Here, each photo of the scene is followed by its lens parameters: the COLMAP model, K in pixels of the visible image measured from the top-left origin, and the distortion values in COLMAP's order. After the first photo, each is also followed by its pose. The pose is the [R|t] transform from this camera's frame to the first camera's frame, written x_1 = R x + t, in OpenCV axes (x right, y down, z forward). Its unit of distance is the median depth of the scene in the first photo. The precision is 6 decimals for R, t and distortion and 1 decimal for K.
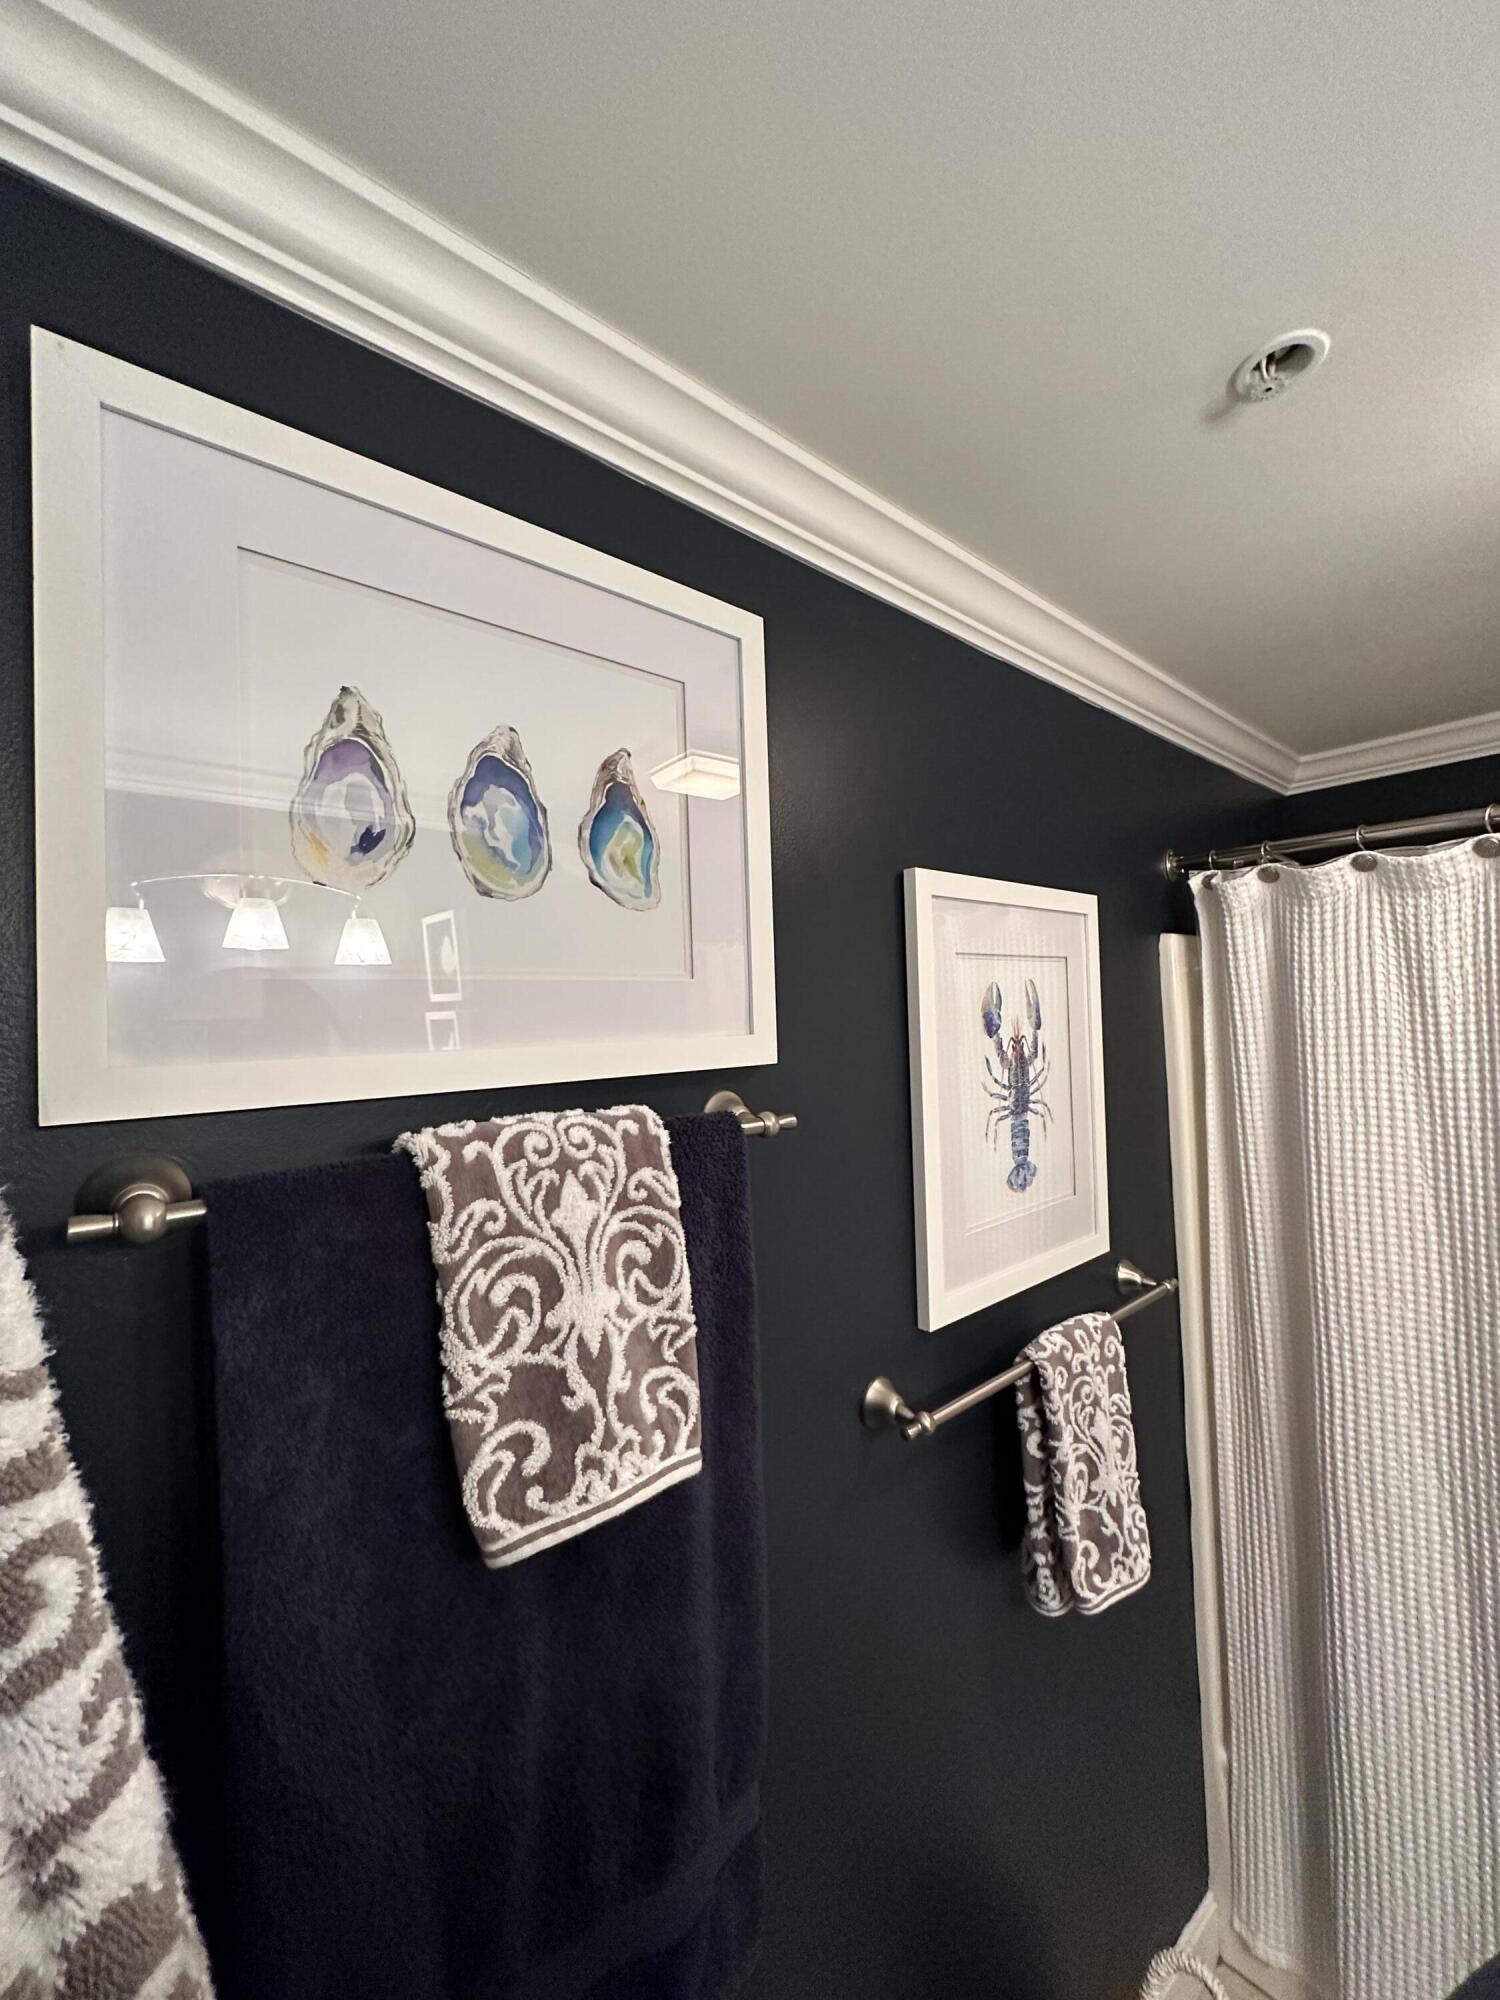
lens RADIAL K [[797.8, 0, 745.2], [0, 797.8, 1000.4], [0, 0, 1]] dist [-0.000625, 0.000002]
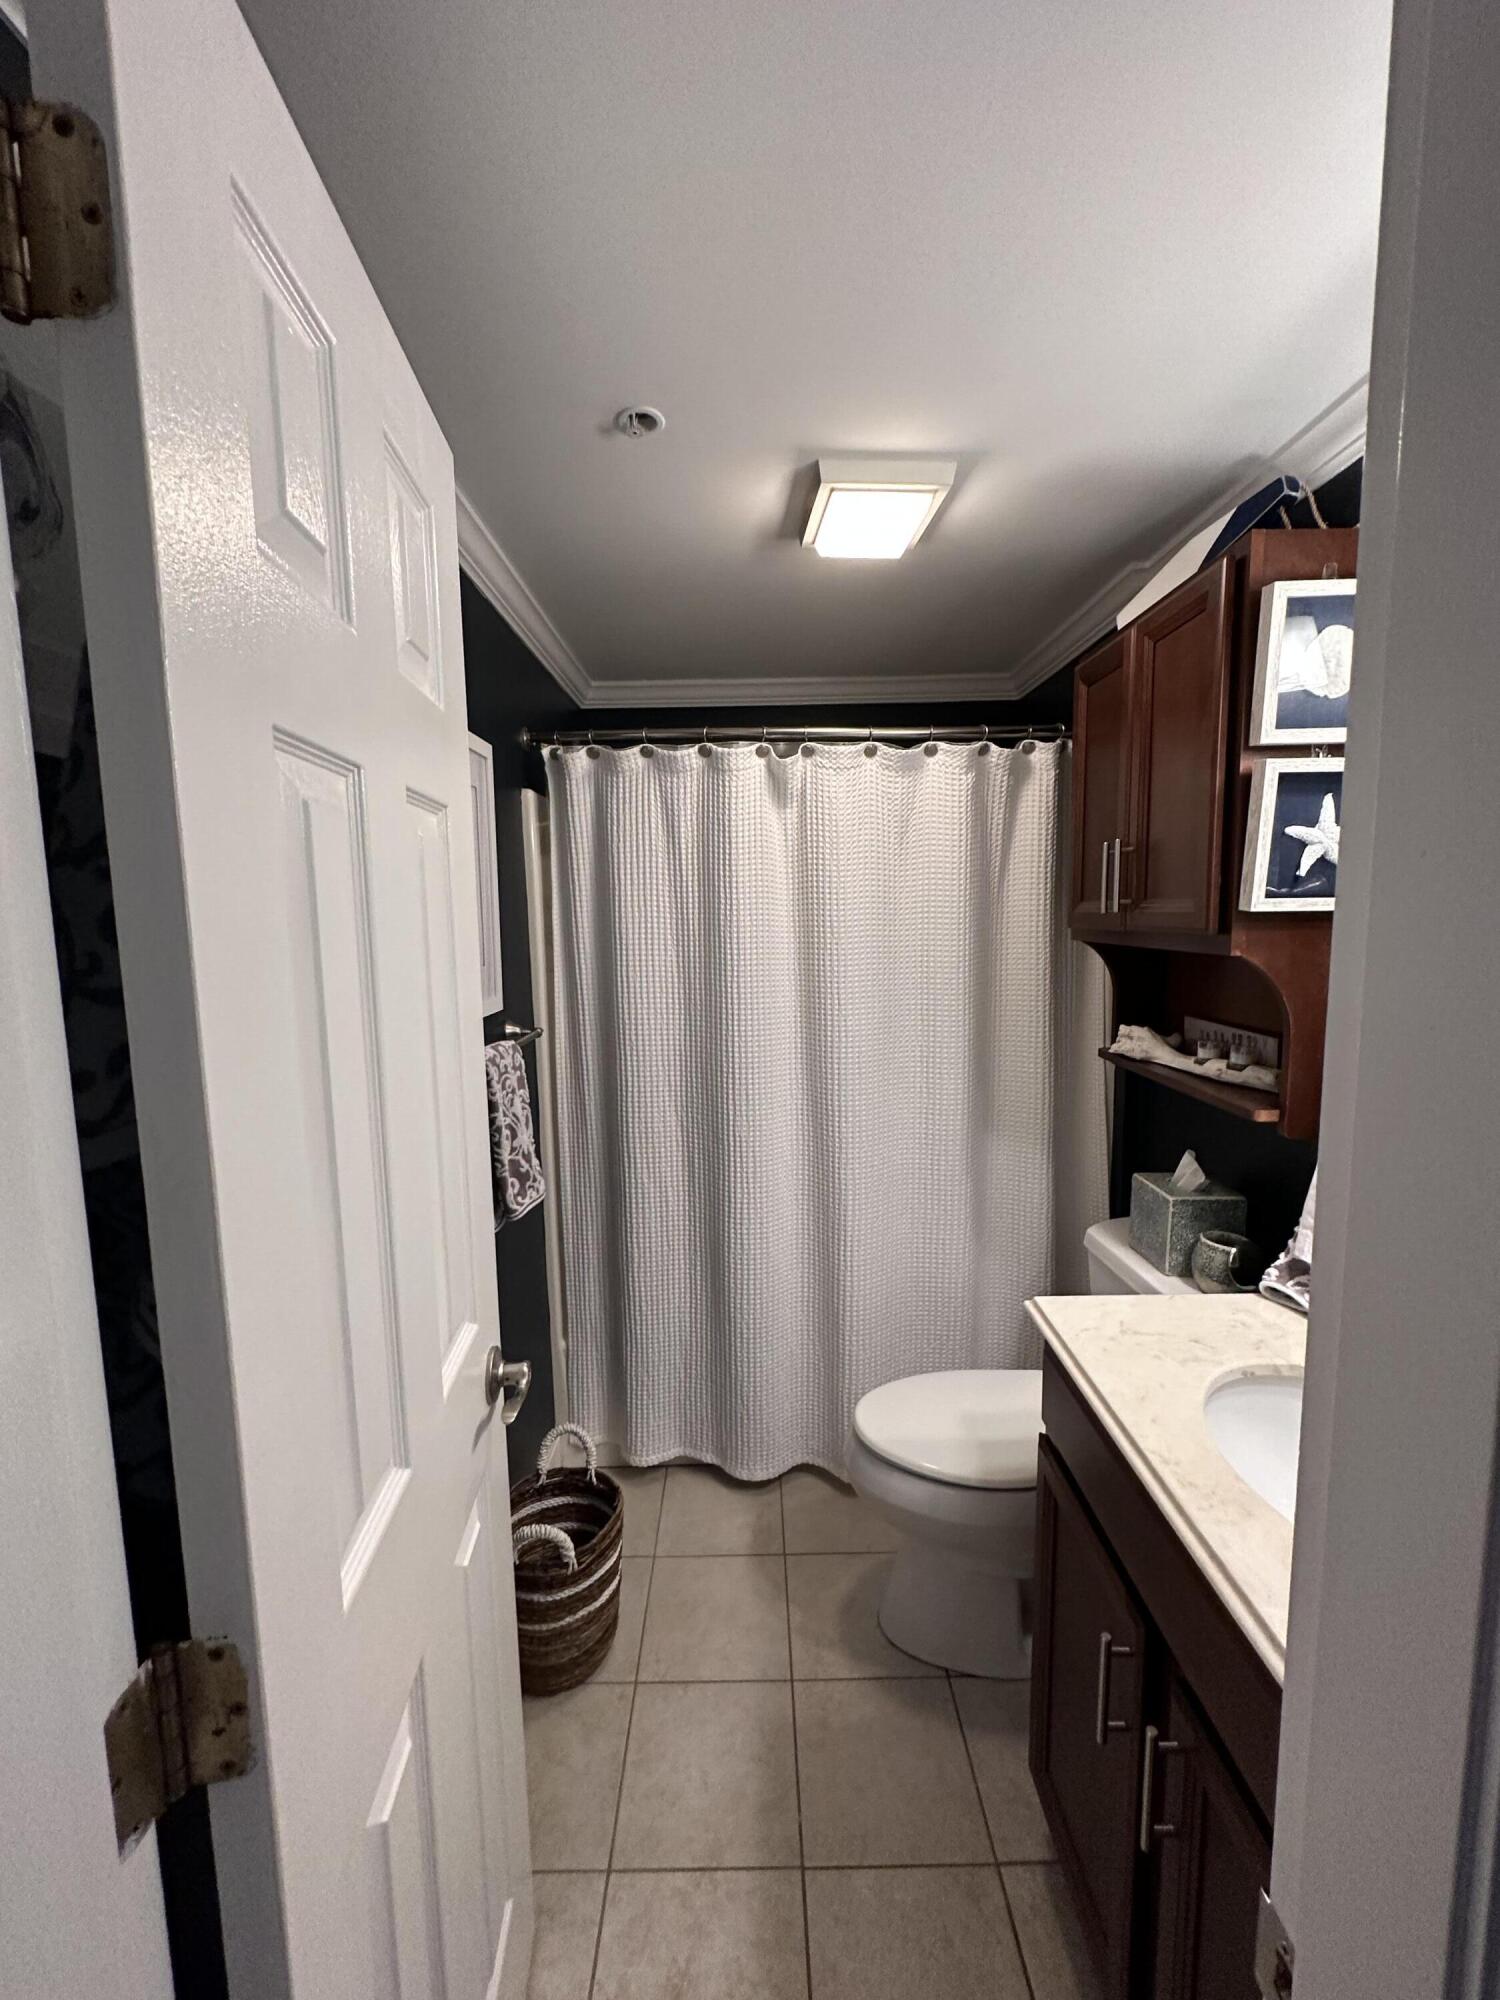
lens RADIAL K [[797.8, 0, 745.2], [0, 797.8, 1000.4], [0, 0, 1]] dist [-0.000625, 0.000002]
pose [[0.653703, -0.062901, 0.754133, -0.365110], [-0.023340, 0.994390, 0.103172, 0.168448], [-0.756392, -0.085045, 0.648567, -0.253181]]
